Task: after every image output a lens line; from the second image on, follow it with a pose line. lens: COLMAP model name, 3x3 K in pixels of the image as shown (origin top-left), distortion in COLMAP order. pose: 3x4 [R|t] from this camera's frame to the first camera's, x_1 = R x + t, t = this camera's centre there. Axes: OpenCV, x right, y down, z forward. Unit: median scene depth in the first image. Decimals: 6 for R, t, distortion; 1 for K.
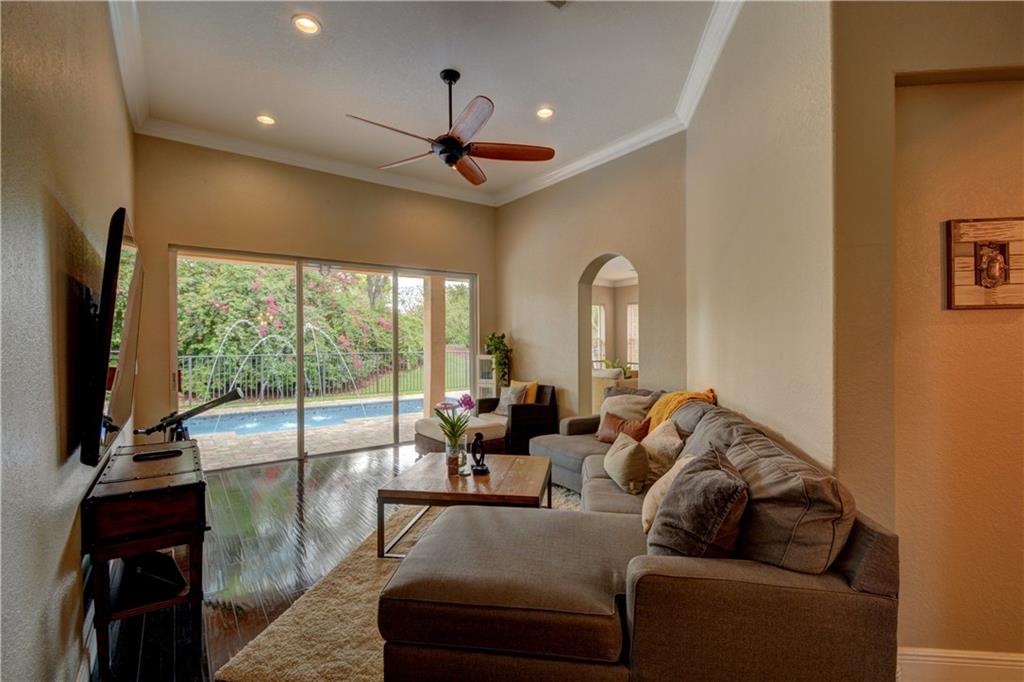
lens RADIAL K [[464.6, 0, 518.5], [0, 464.6, 342.0], [0, 0, 1]] dist [-0.003591, -0.007921]
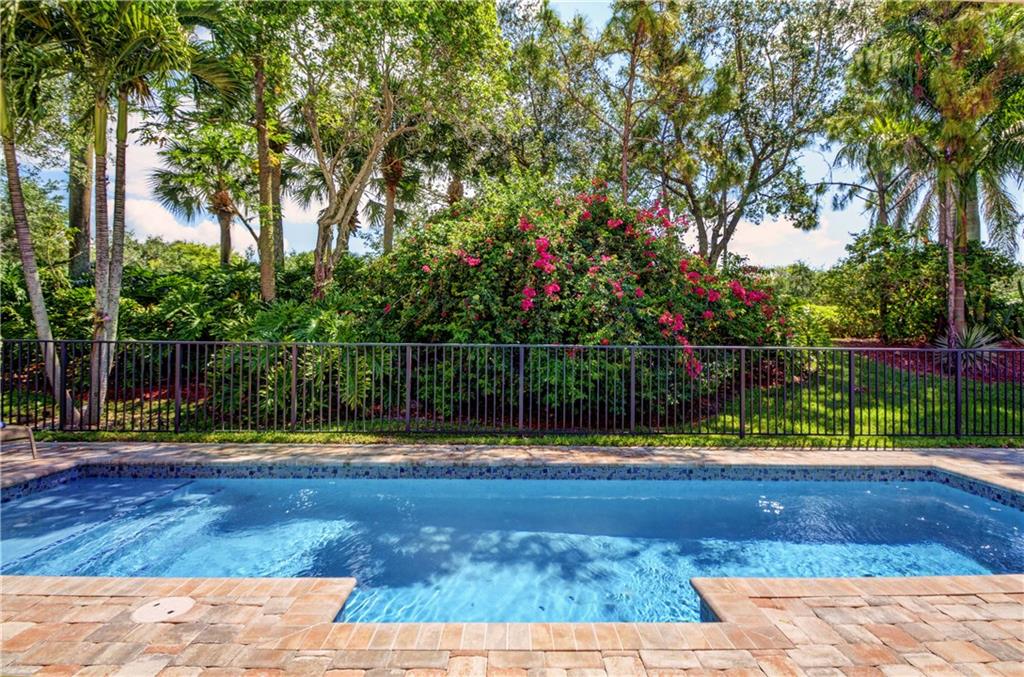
lens RADIAL K [[515.2, 0, 534.0], [0, 515.2, 331.4], [0, 0, 1]] dist [-0.005660, -0.008483]
pose [[0.825809, 0.007852, -0.563895, -0.740624], [-0.013552, 0.999891, -0.005924, 0.055251], [0.563787, 0.012534, 0.825825, 1.836187]]
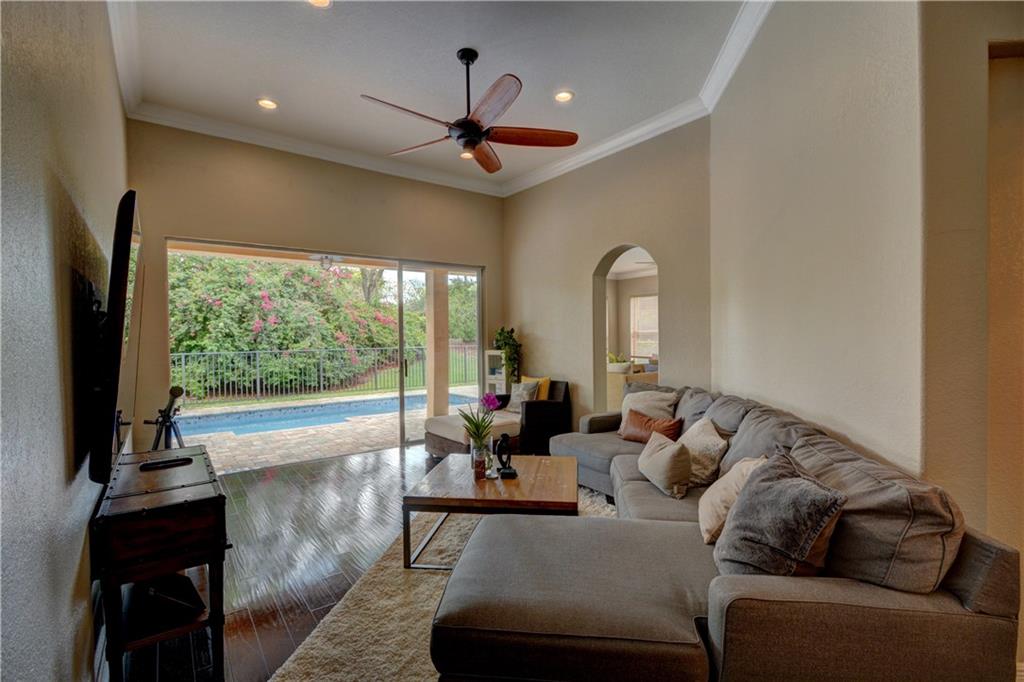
lens RADIAL K [[464.6, 0, 518.0], [0, 464.6, 341.8], [0, 0, 1]] dist [-0.003591, -0.007921]
pose [[0.999826, -0.007894, 0.016892, -0.076261], [0.007670, 0.999882, 0.013299, -0.004546], [-0.016995, -0.013167, 0.999769, 0.056455]]
